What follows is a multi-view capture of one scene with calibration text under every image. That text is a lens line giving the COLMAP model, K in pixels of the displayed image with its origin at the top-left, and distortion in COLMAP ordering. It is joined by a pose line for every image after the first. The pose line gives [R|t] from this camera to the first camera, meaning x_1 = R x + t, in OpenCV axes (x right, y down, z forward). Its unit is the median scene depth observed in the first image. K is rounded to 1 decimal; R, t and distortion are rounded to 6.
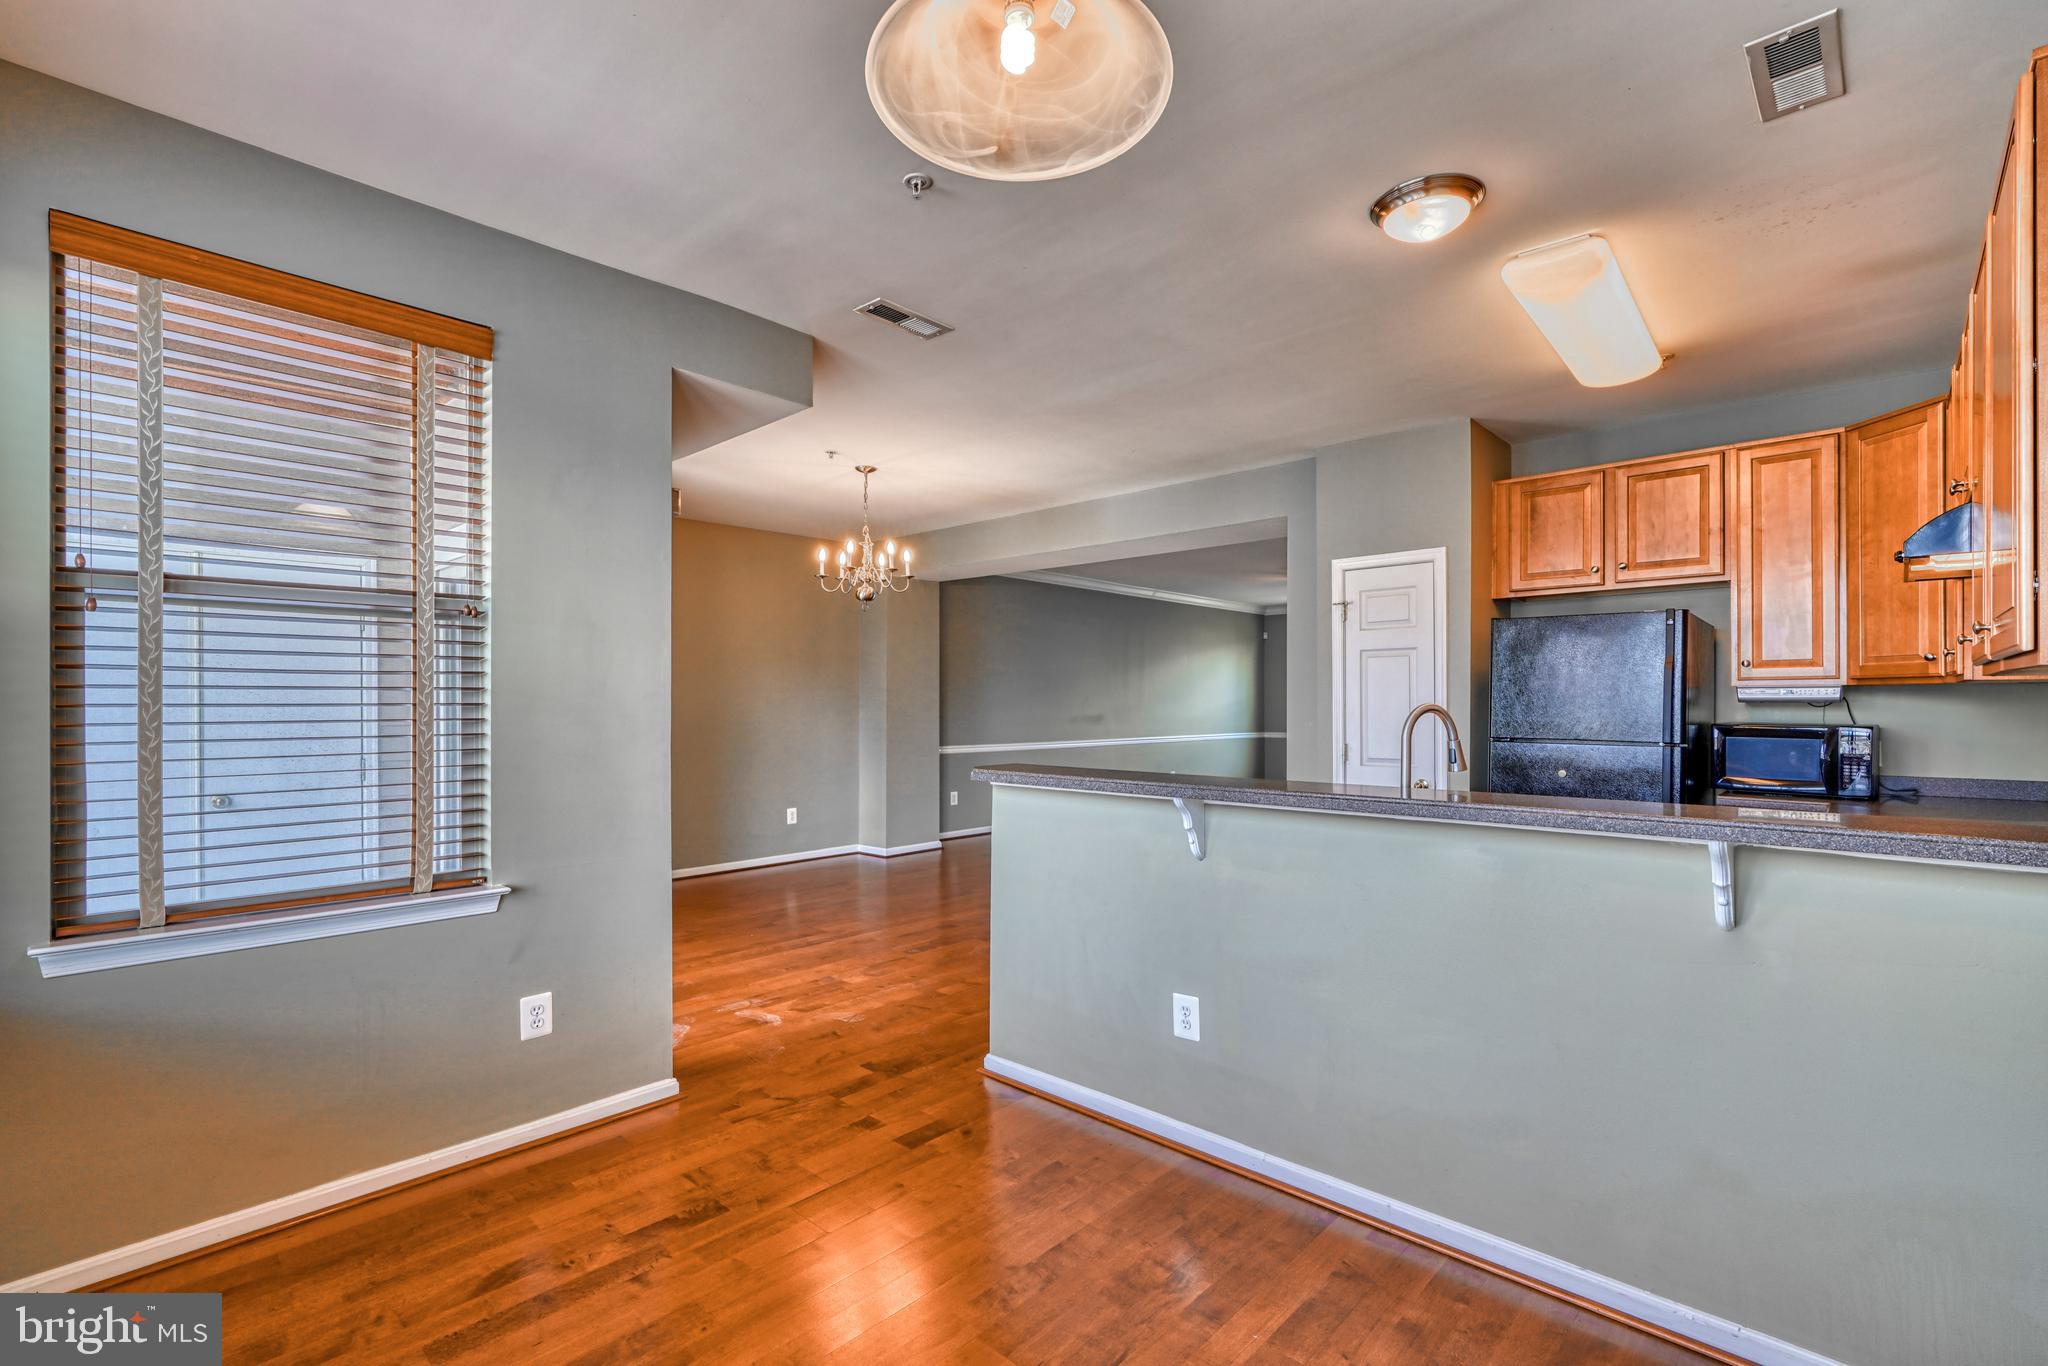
lens RADIAL K [[930.8, 0, 1026.3], [0, 930.8, 701.5], [0, 0, 1]] dist [-0.002425, -0.000023]
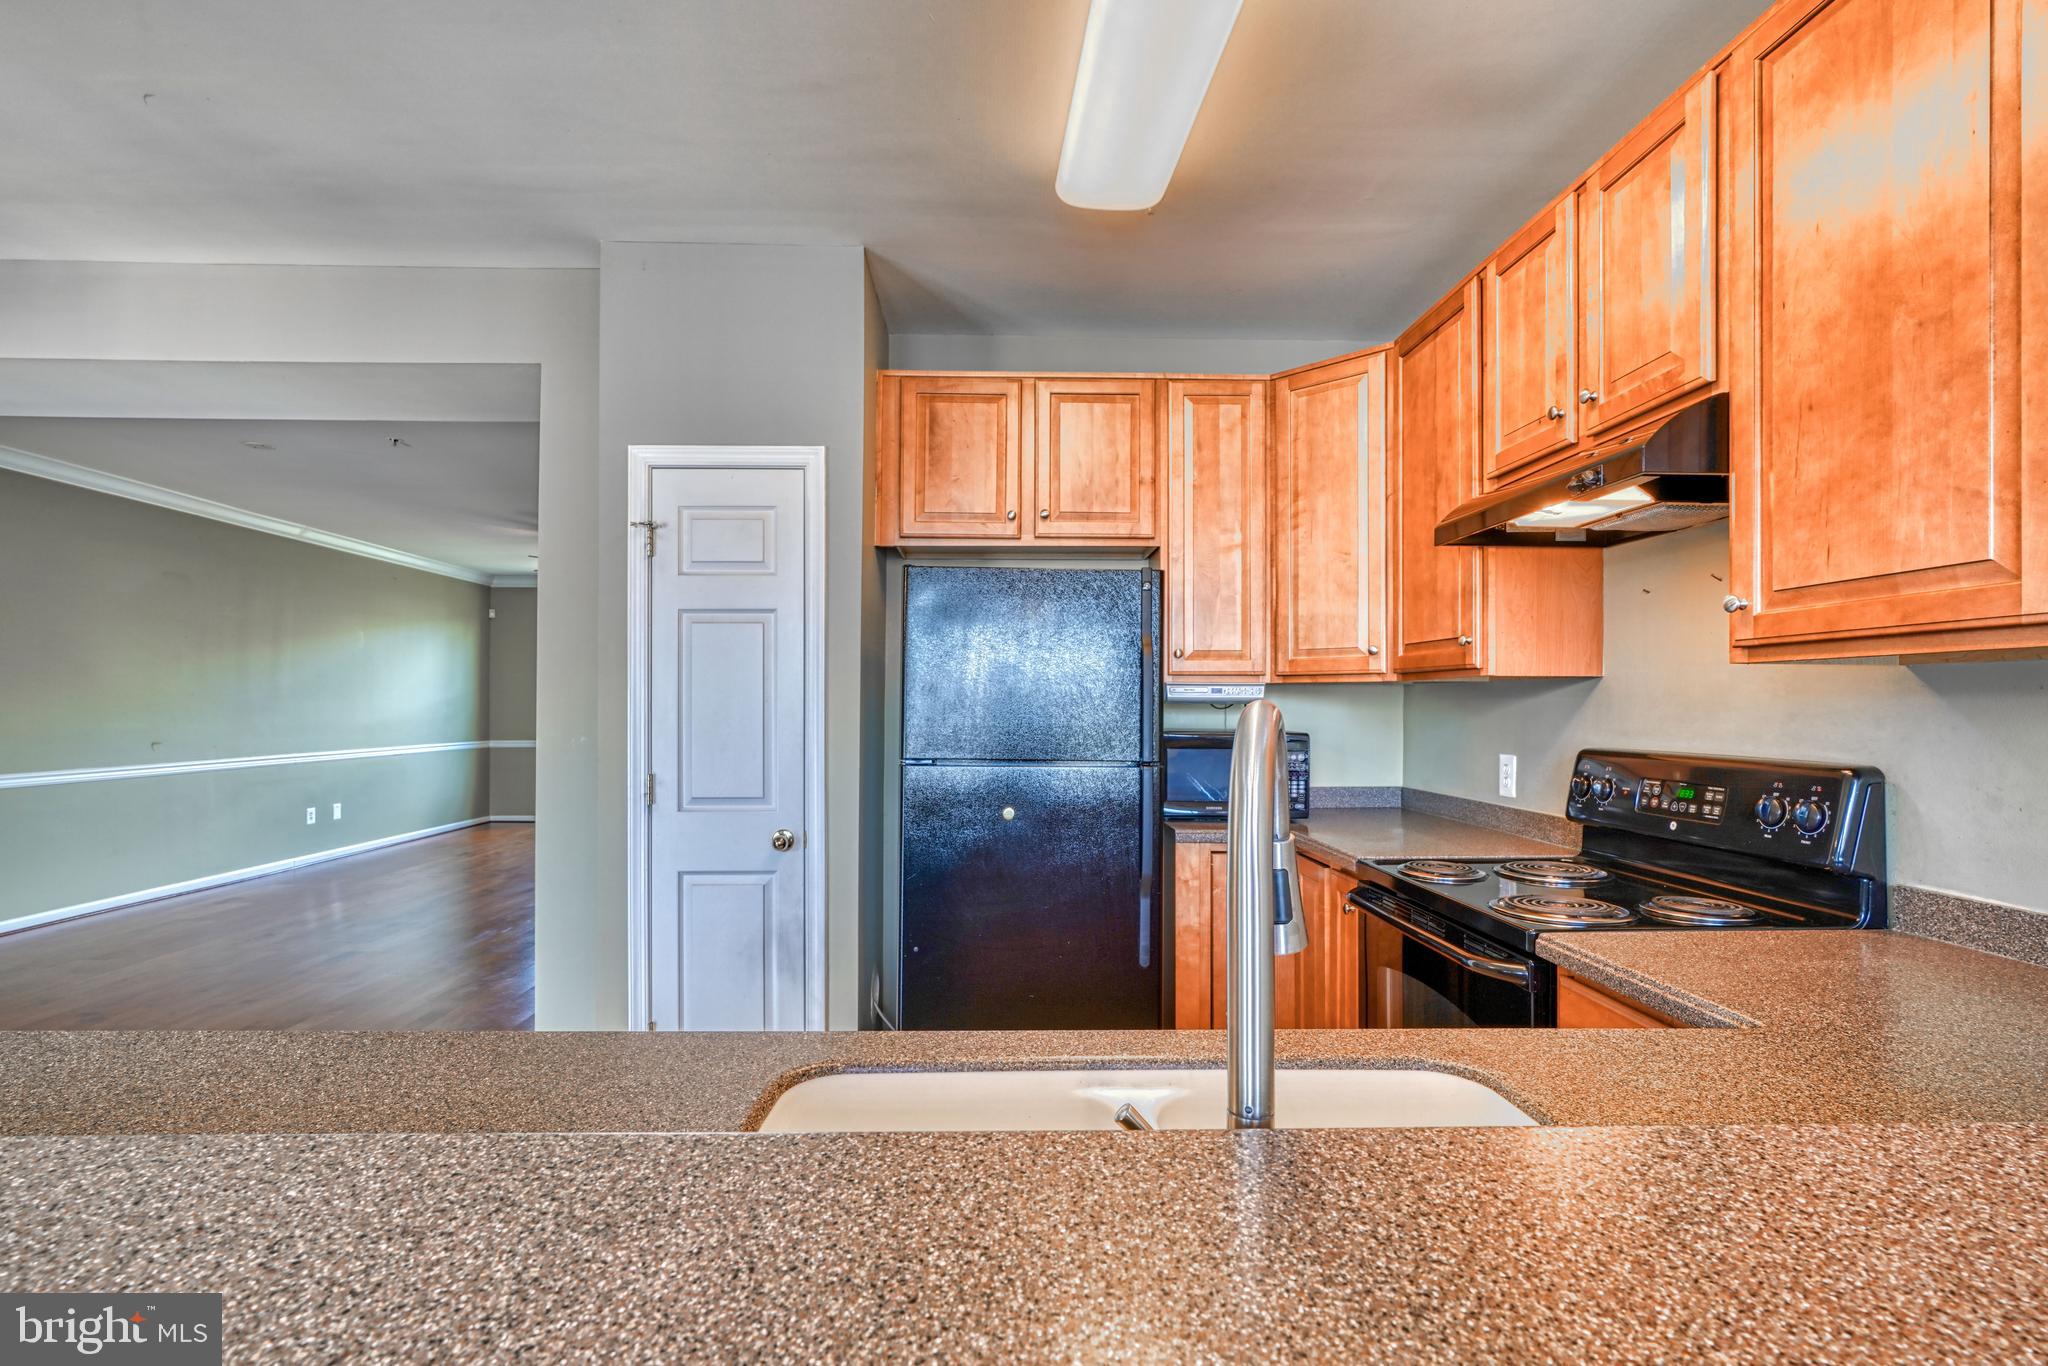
lens RADIAL K [[924.1, 0, 1018.7], [0, 924.1, 701.7], [0, 0, 1]] dist [-0.017181, 0.004284]
pose [[0.715738, 0.006351, 0.698340, 0.128837], [-0.005449, 0.999979, -0.003509, 0.002971], [-0.698348, -0.001293, 0.715757, 0.510263]]
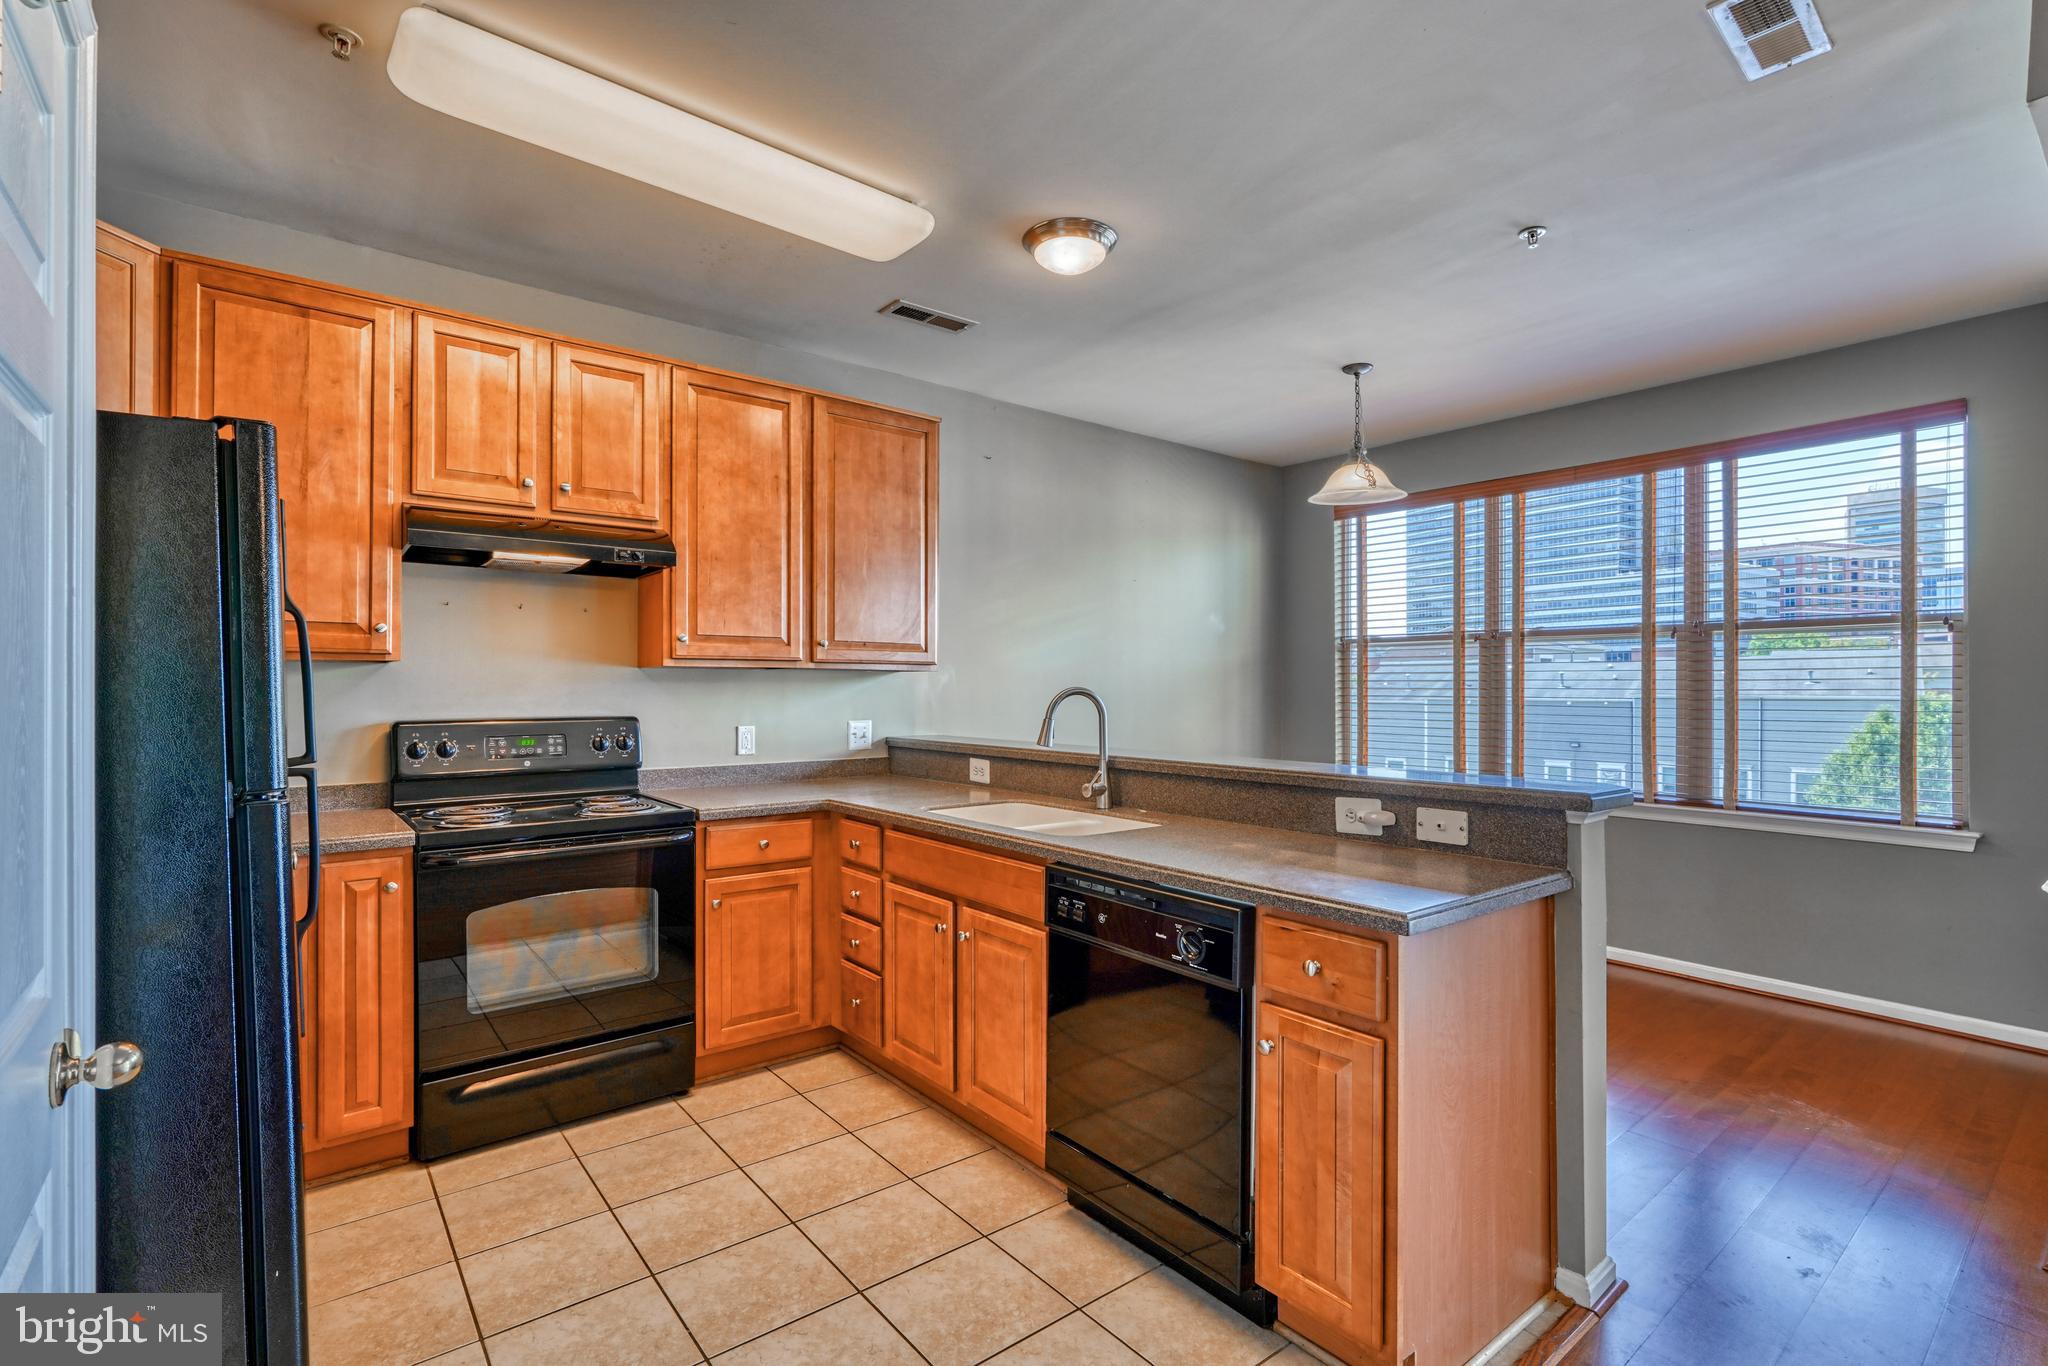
lens RADIAL K [[950.1, 0, 1024.0], [0, 950.1, 683.0], [0, 0, 1]] dist [-0.002714, 0.006793]
pose [[-0.989527, 0.001516, 0.144340, 0.192418], [0.000655, 0.999982, -0.006014, 0.003391], [-0.144346, -0.005856, -0.989510, 1.297578]]
